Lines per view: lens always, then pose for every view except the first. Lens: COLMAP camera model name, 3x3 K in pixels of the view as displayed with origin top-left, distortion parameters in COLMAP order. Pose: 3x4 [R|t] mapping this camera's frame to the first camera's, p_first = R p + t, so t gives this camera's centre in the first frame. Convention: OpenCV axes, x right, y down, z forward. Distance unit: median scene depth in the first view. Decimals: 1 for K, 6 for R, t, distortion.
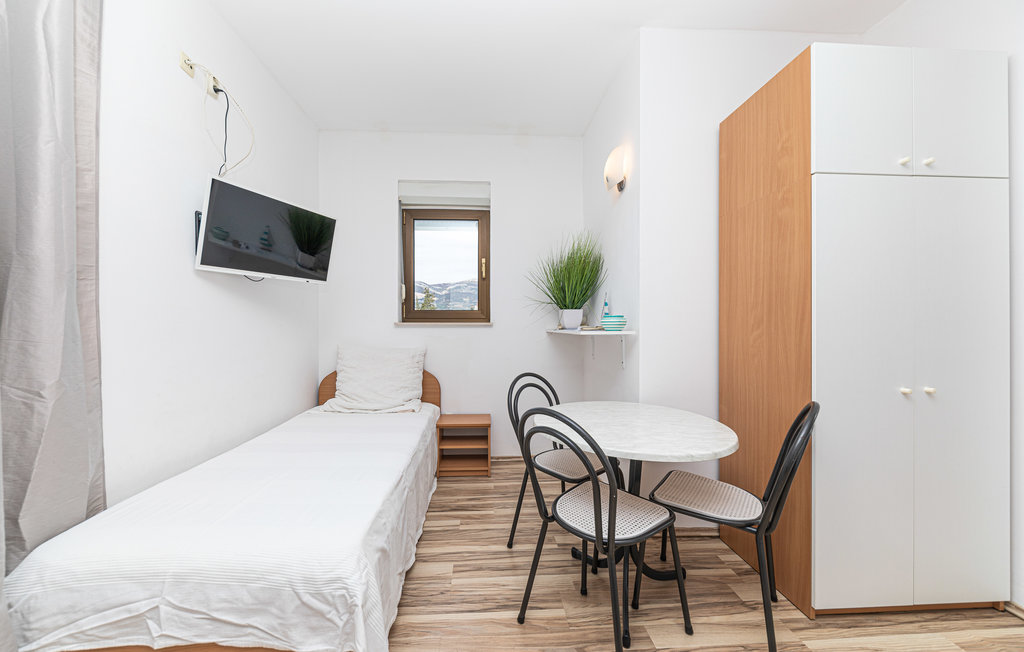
lens RADIAL K [[368.5, 0, 516.6], [0, 368.5, 322.2], [0, 0, 1]] dist [-0.003886, -0.000297]
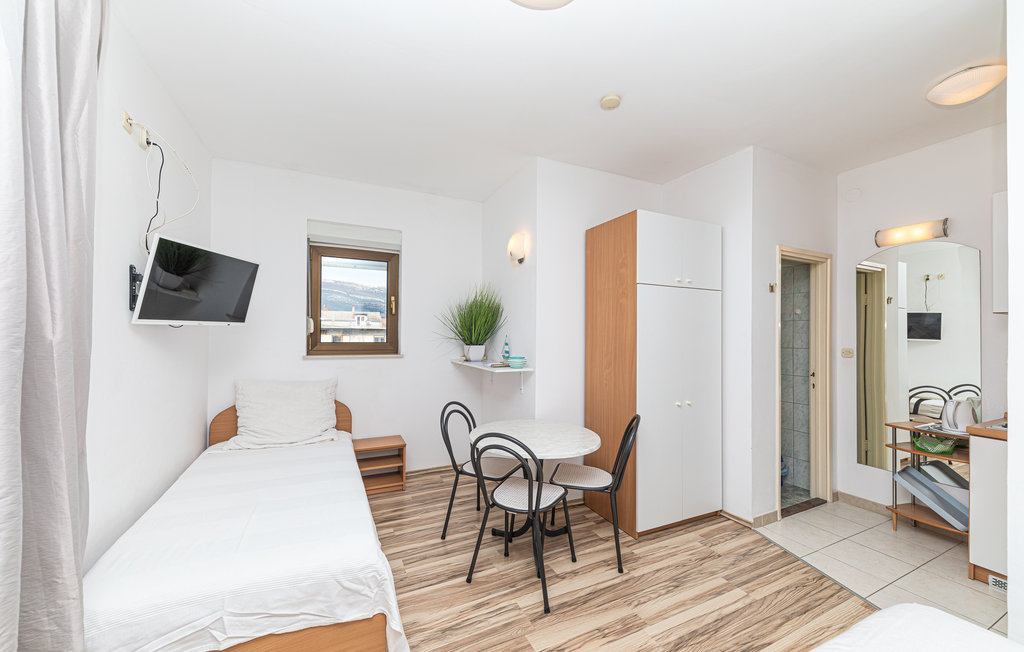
lens RADIAL K [[368.5, 0, 510.0], [0, 368.5, 334.0], [0, 0, 1]] dist [-0.003886, -0.000297]
pose [[0.938256, -0.004800, 0.345908, -0.268655], [0.001059, 0.999939, 0.011004, -0.135006], [-0.345940, -0.009958, 0.938204, -0.316926]]
